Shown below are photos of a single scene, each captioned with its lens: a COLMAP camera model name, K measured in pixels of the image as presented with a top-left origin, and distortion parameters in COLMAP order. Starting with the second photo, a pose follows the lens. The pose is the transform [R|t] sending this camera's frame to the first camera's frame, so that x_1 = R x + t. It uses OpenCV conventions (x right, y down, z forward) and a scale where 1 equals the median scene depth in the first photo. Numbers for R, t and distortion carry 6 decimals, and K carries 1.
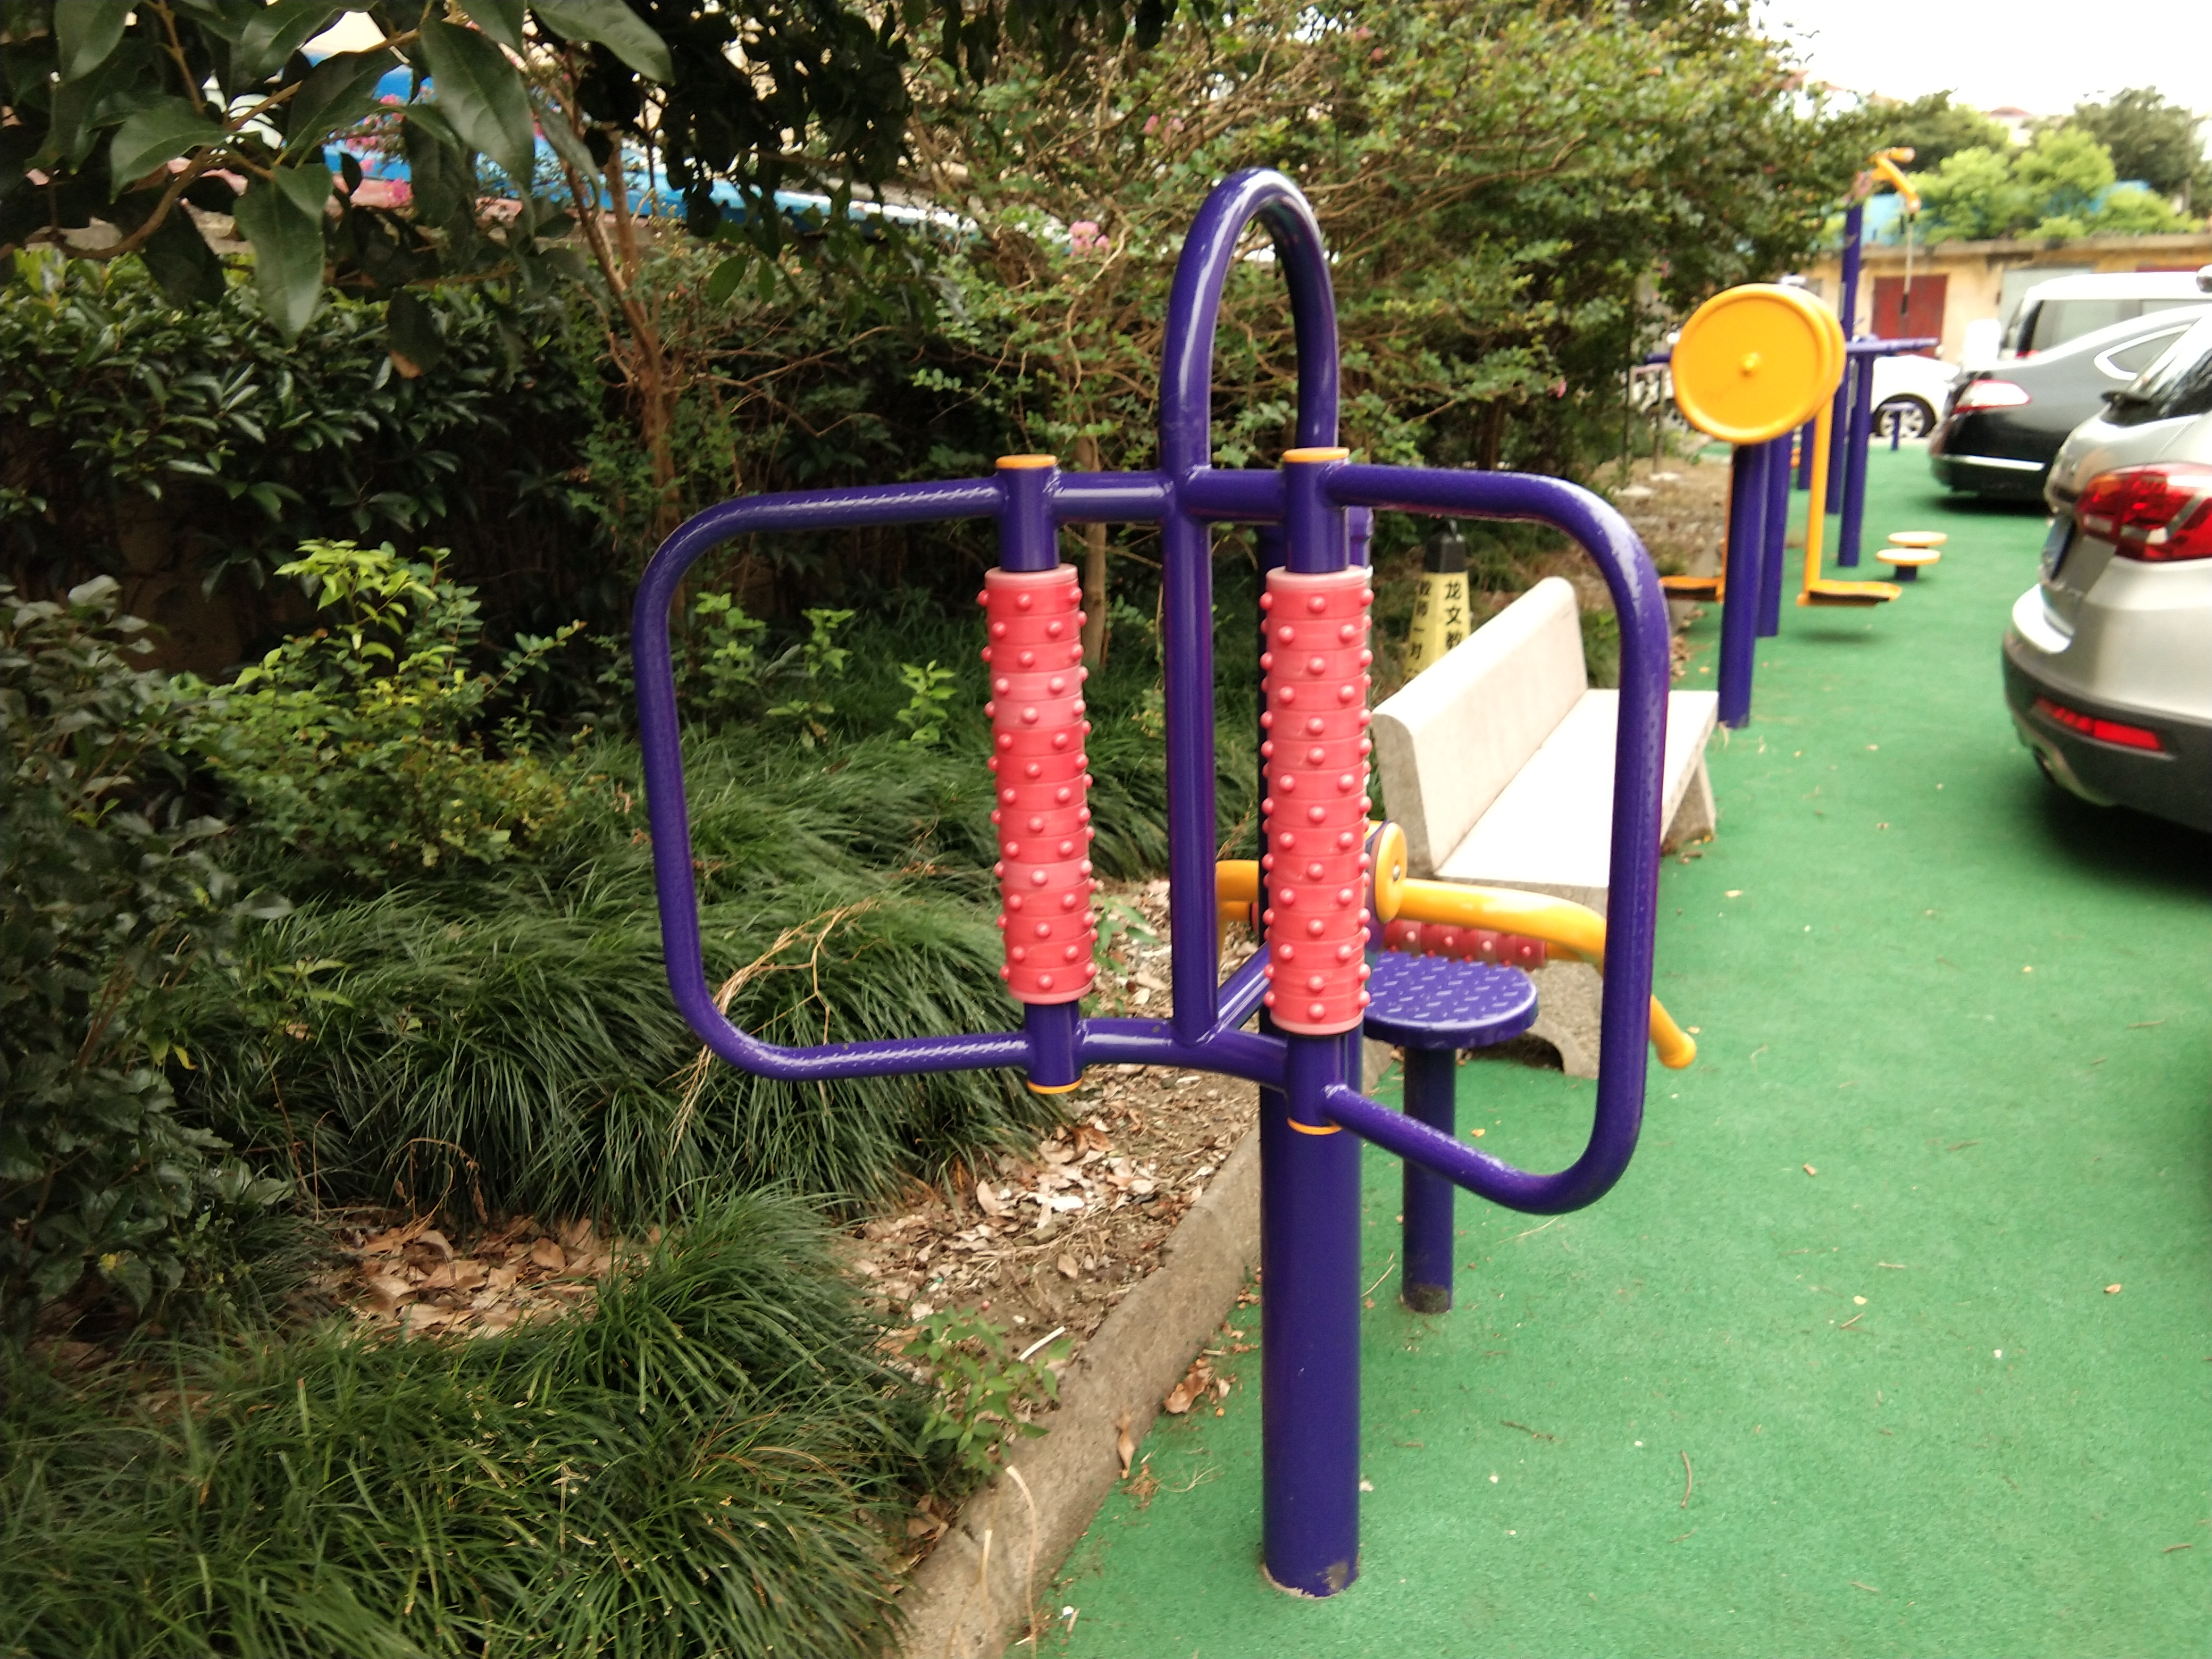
lens RADIAL K [[1753.6, 0, 1115.7], [0, 1753.6, 827.1], [0, 0, 1]] dist [0.081233, -0.113376]
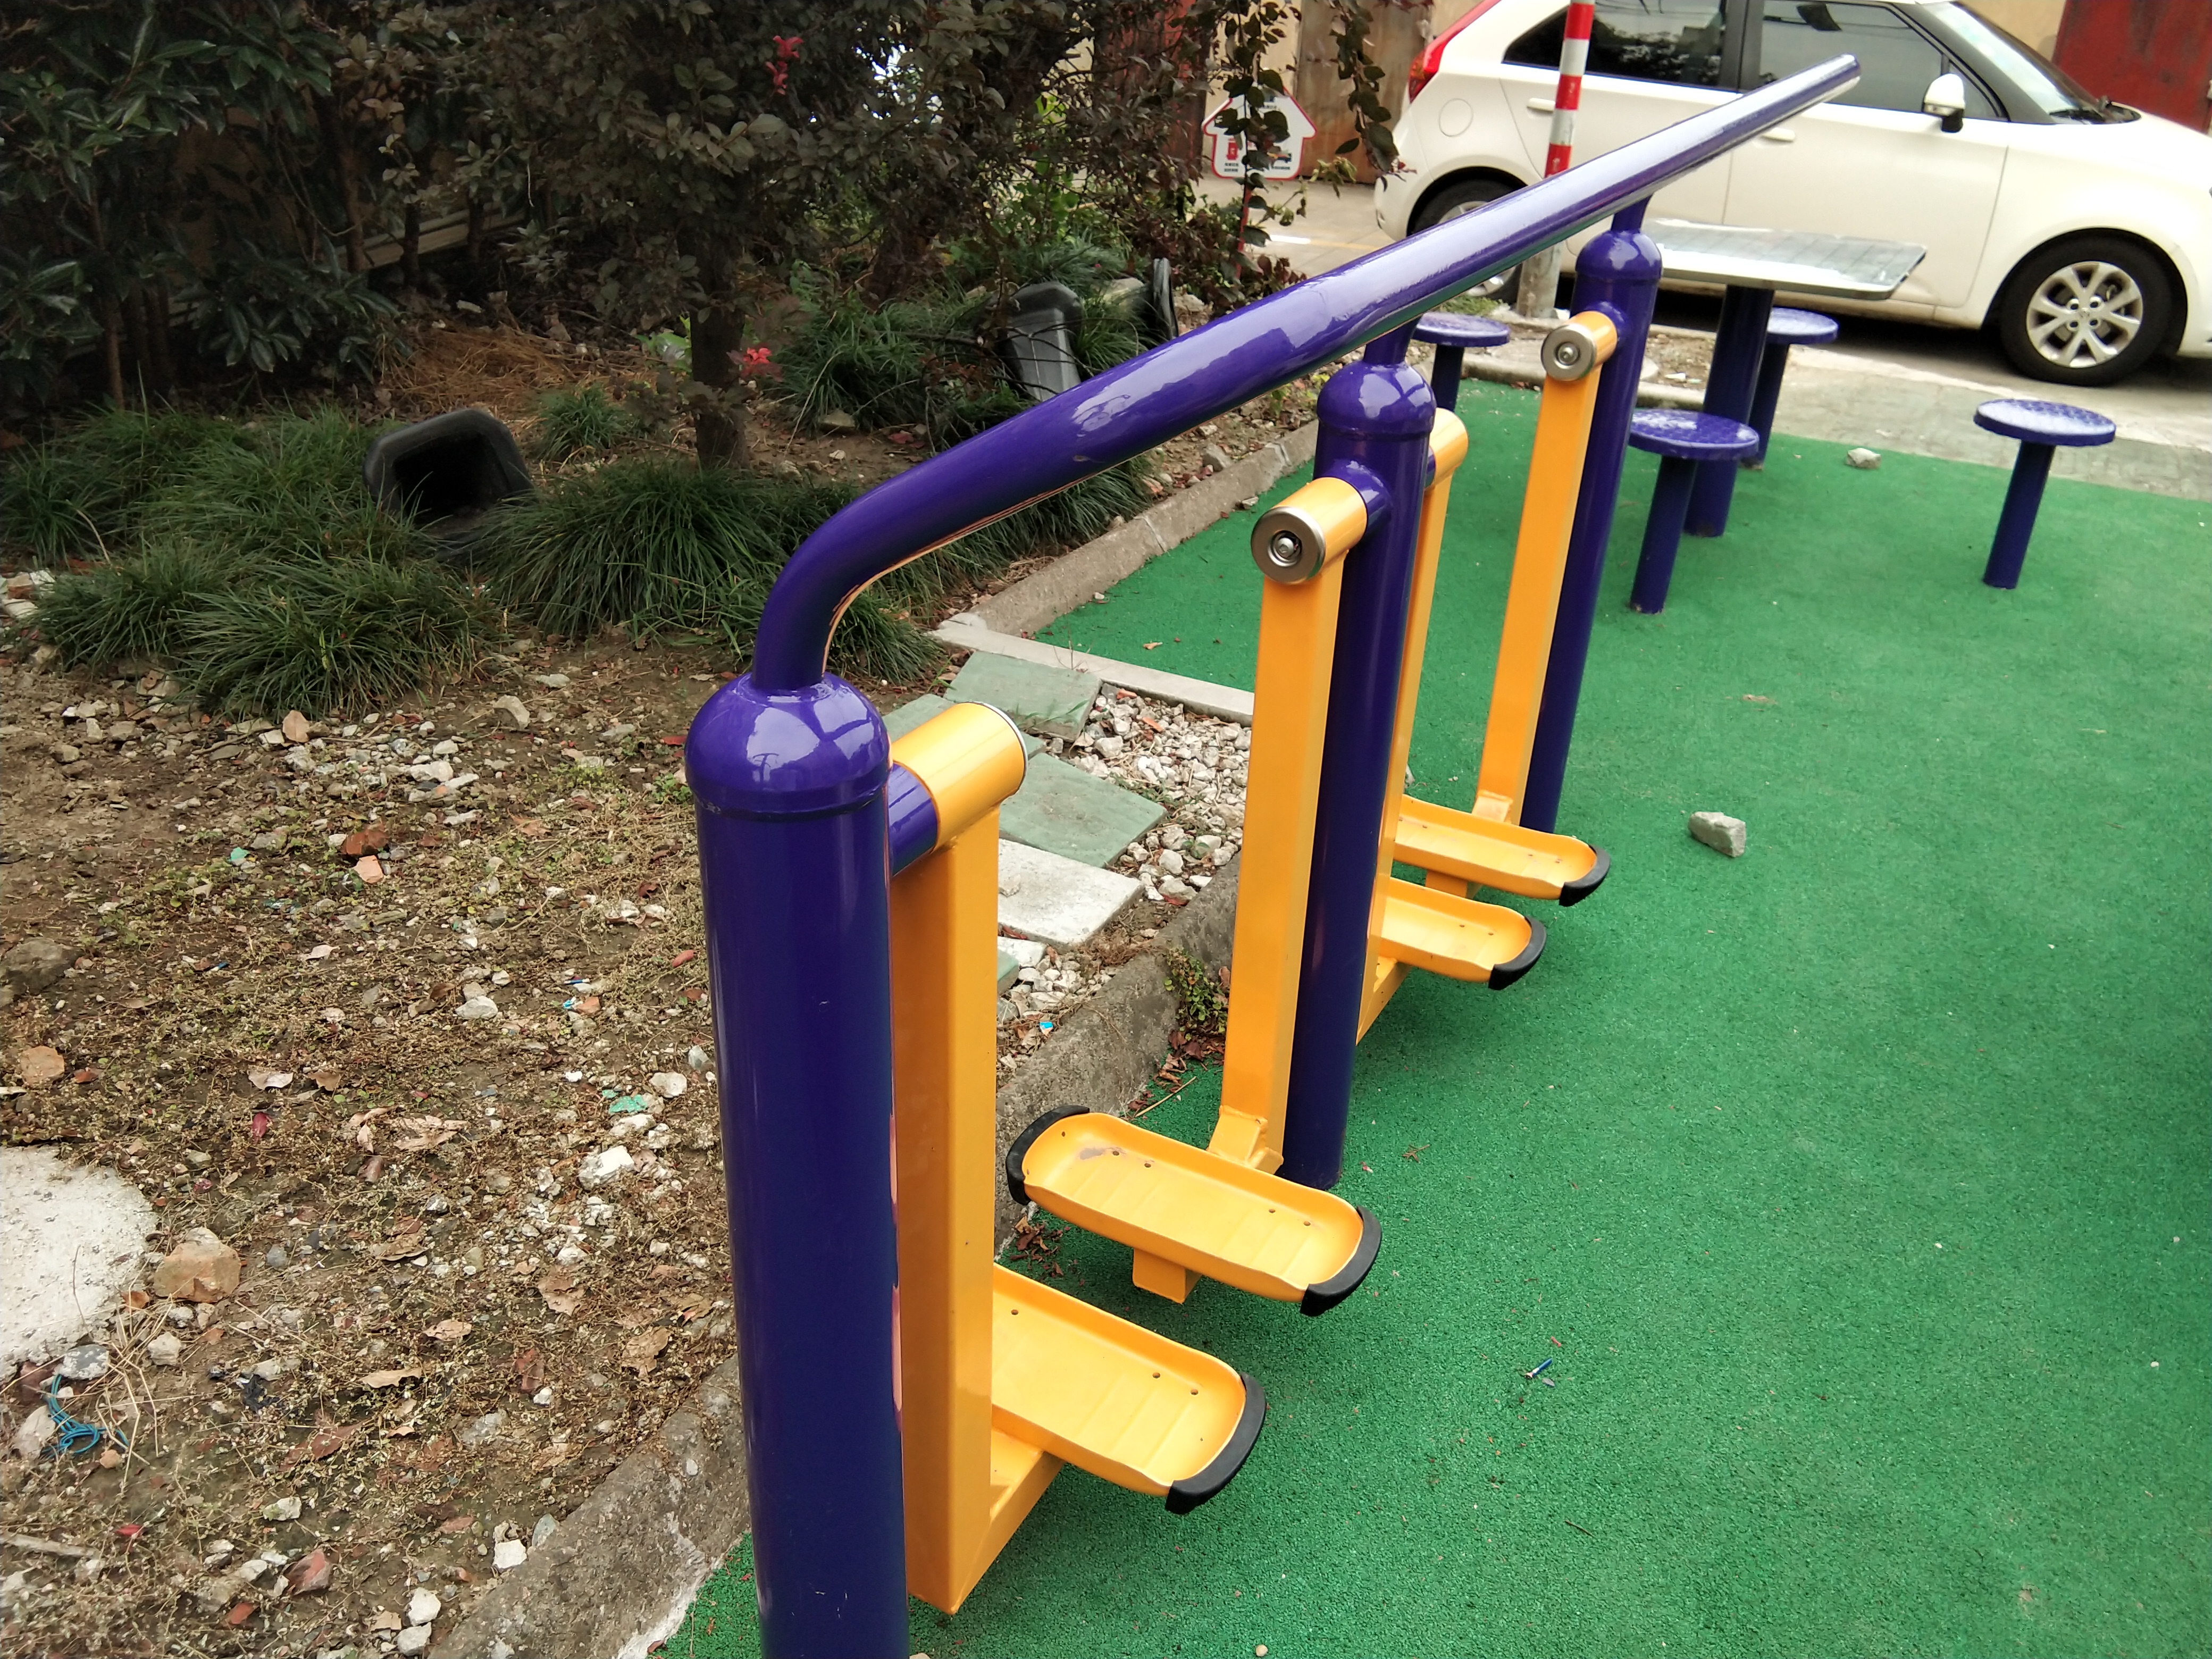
lens RADIAL K [[1753.6, 0, 1112.3], [0, 1753.6, 825.8], [0, 0, 1]] dist [0.081233, -0.113376]
pose [[0.993522, 0.105677, -0.041783, 0.247911], [-0.094680, 0.973127, 0.209903, -0.166403], [0.062842, -0.204587, 0.976829, 0.557616]]
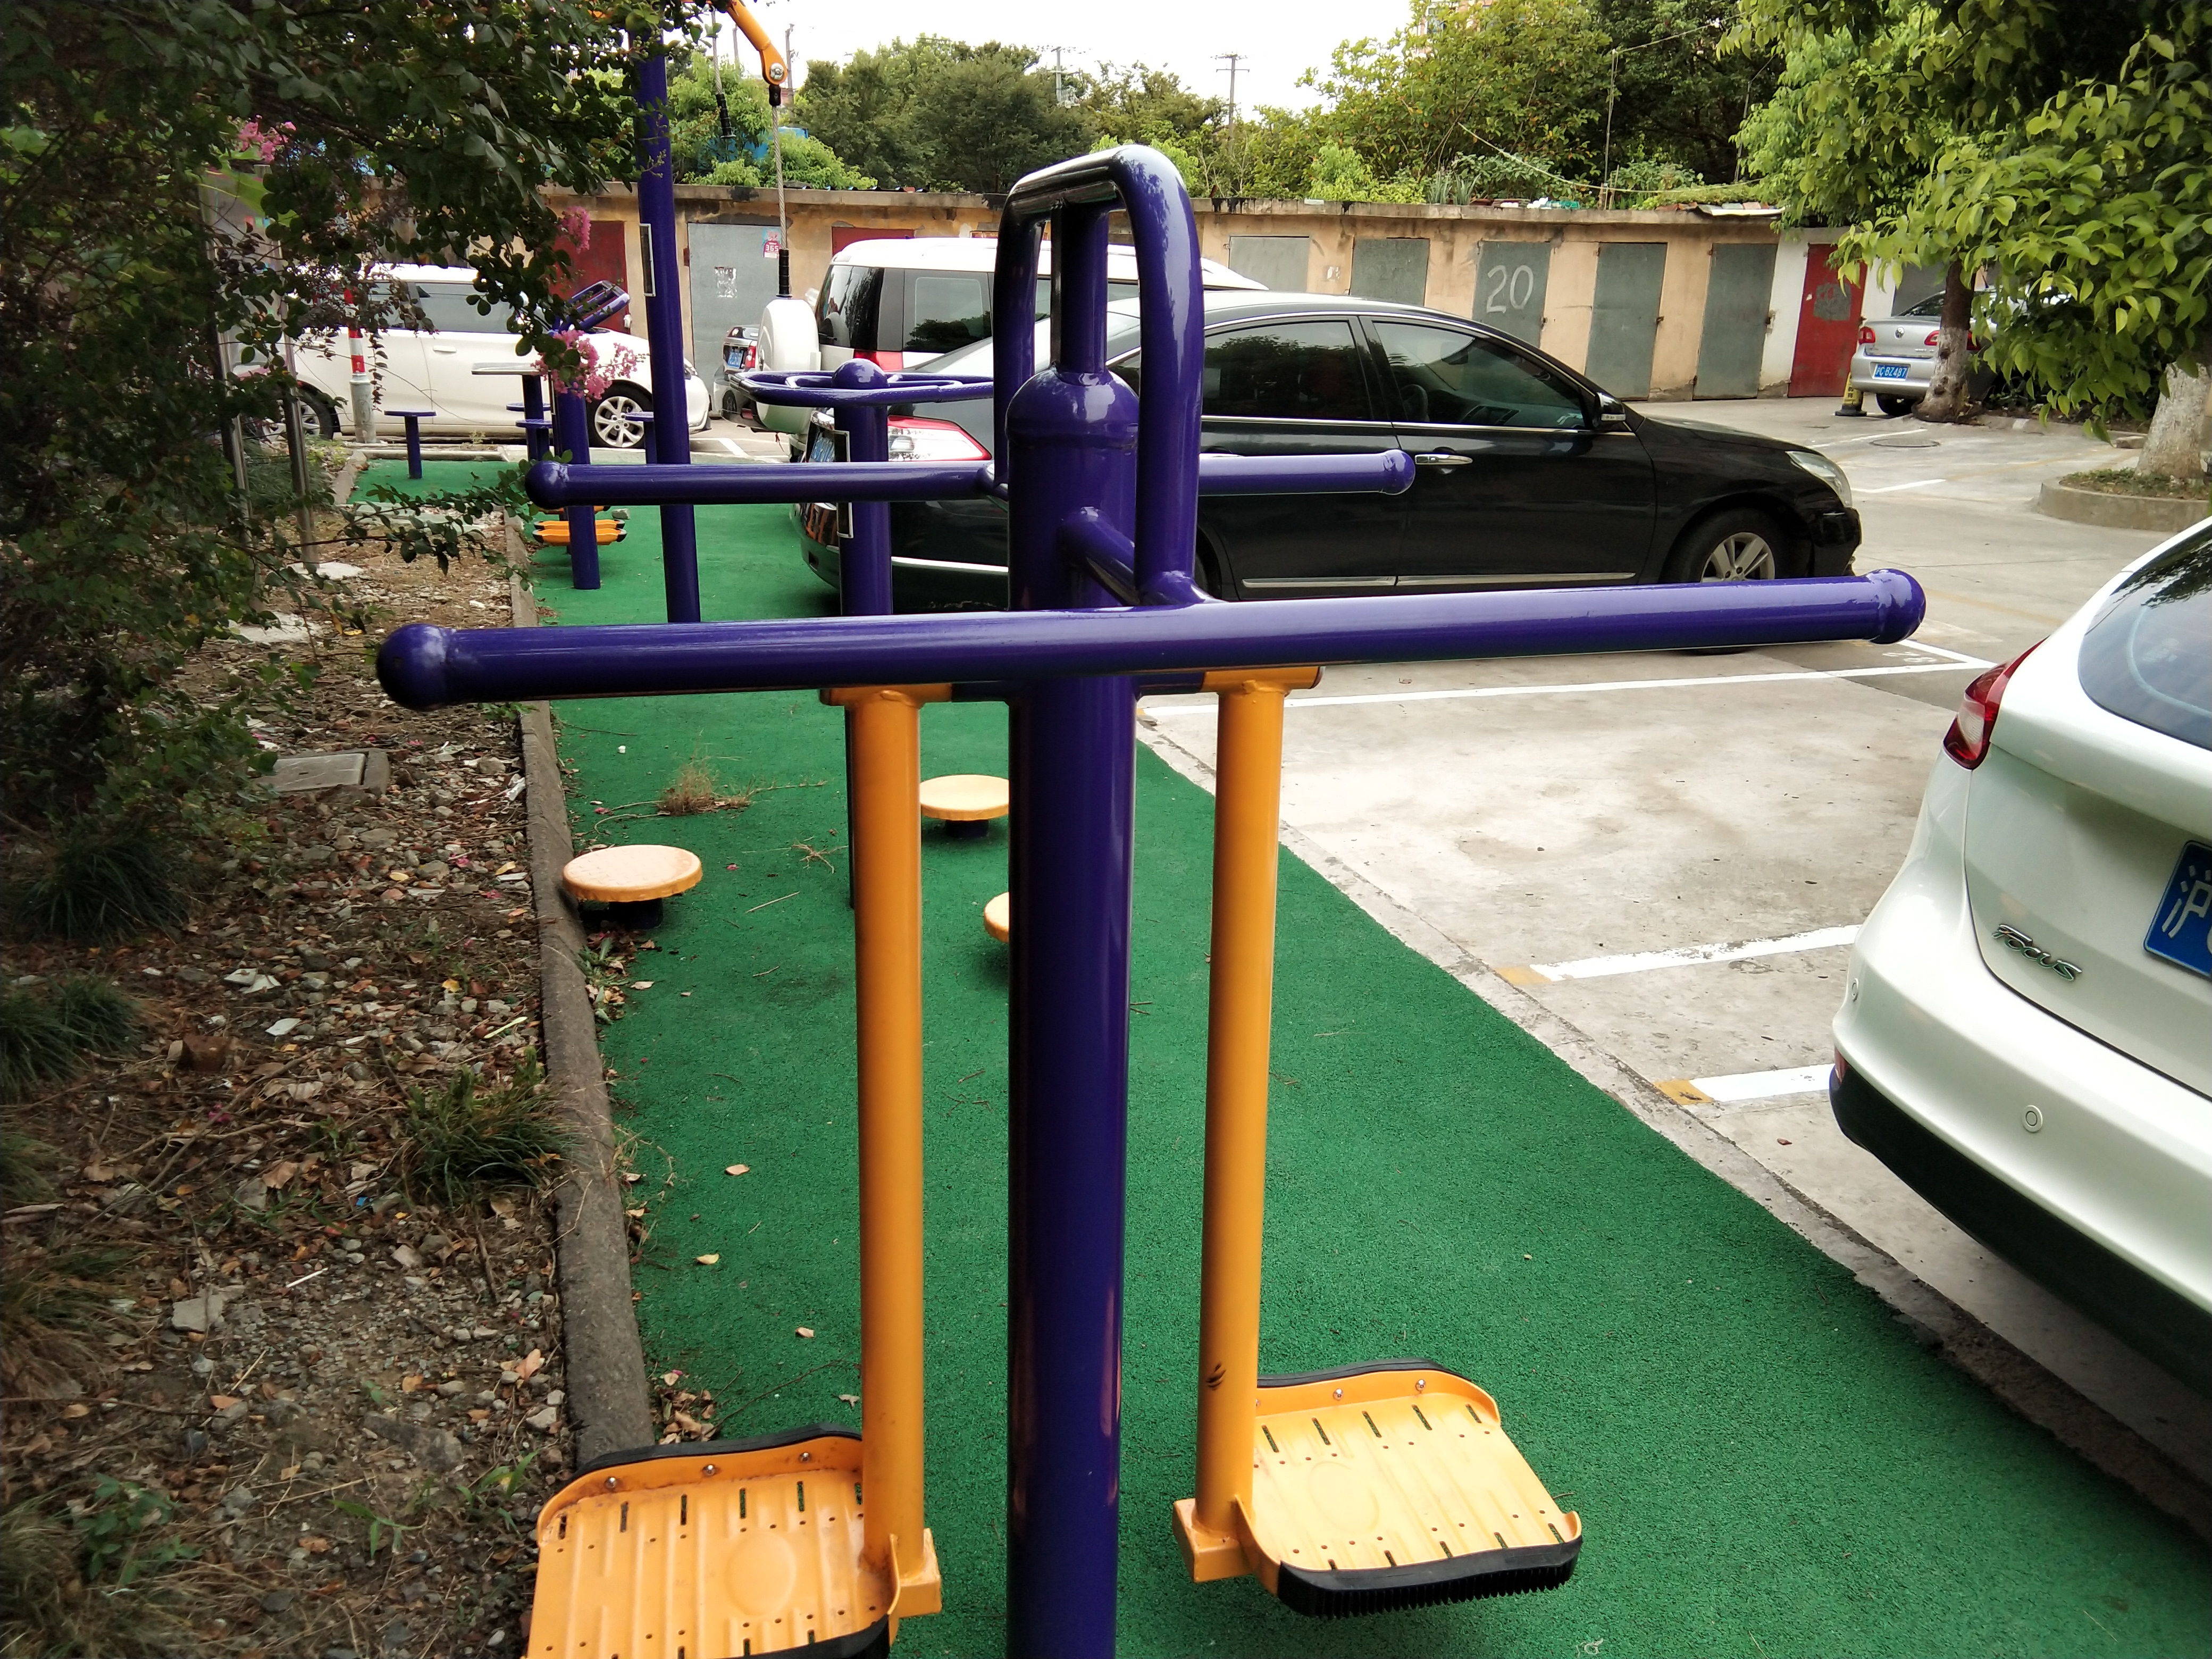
lens RADIAL K [[1753.6, 0, 1075.1], [0, 1753.6, 798.8], [0, 0, 1]] dist [0.081233, -0.113376]
pose [[0.754234, -0.149378, 0.639388, 0.083232], [0.138927, 0.988037, 0.066950, -0.086399], [-0.641740, 0.038333, 0.765964, 0.290561]]
